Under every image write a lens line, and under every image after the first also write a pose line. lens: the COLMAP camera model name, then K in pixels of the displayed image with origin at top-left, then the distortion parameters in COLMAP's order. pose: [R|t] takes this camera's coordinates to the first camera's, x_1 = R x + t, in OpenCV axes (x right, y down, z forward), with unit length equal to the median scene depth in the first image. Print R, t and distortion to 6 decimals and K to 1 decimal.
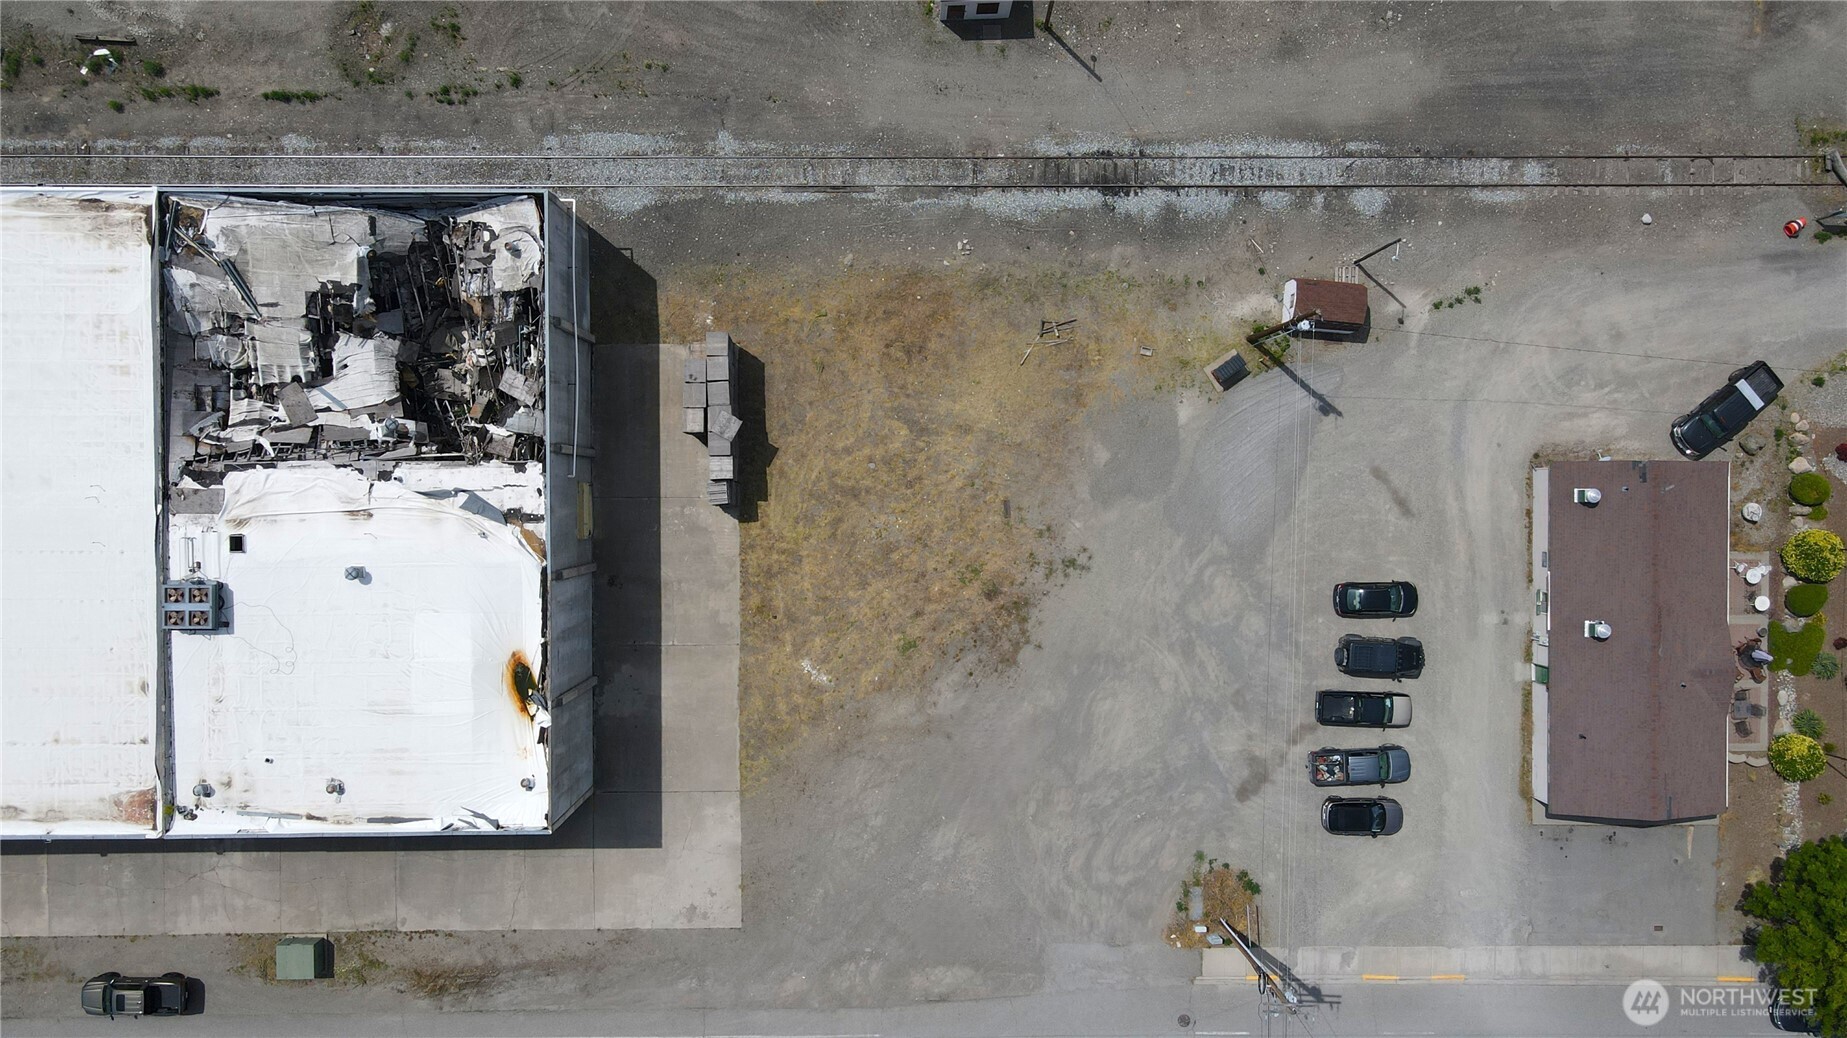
lens RADIAL K [[1373.3, 0, 907.4], [0, 1373.3, 519.9], [0, 0, 1]] dist [-0.005620, 0.033256]
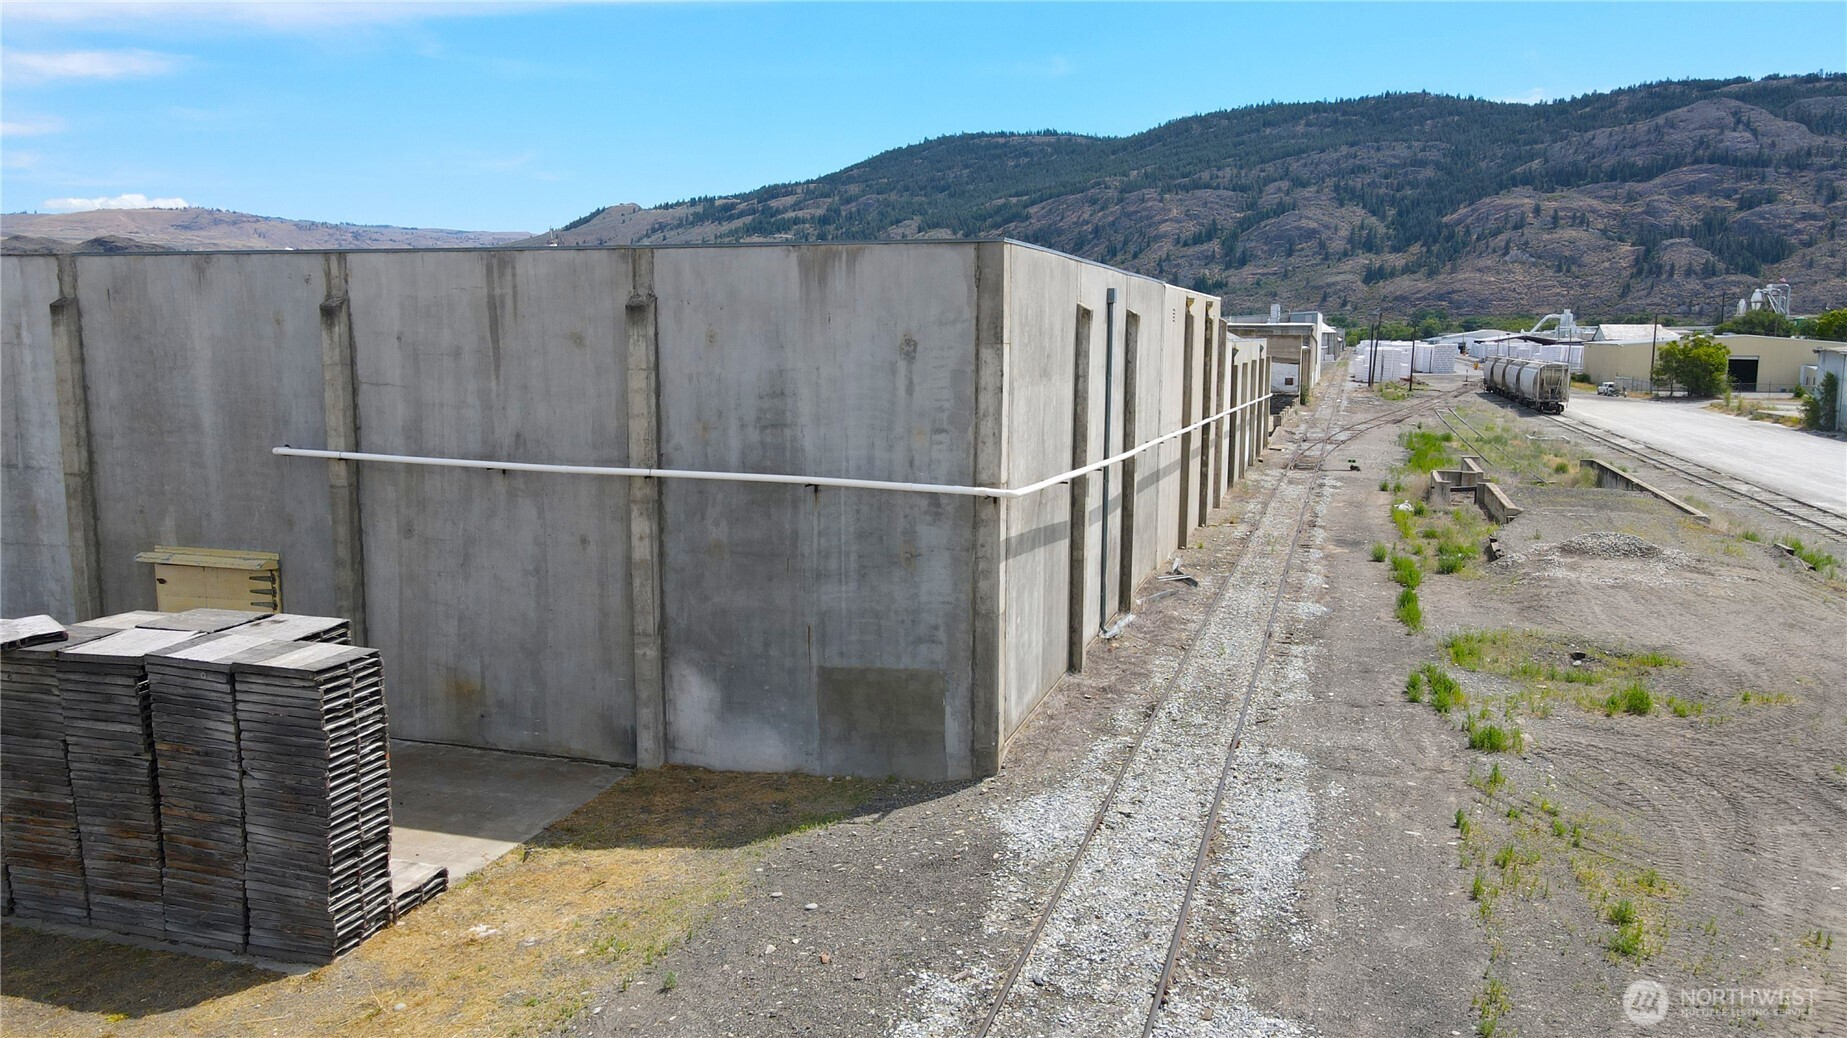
lens RADIAL K [[1373.3, 0, 927.7], [0, 1373.3, 522.8], [0, 0, 1]] dist [-0.005620, 0.033256]
pose [[-0.303357, 0.098949, -0.947726, 0.047641], [-0.952207, -0.068784, 0.297610, -0.279700], [-0.035740, 0.992712, 0.115086, 0.893991]]
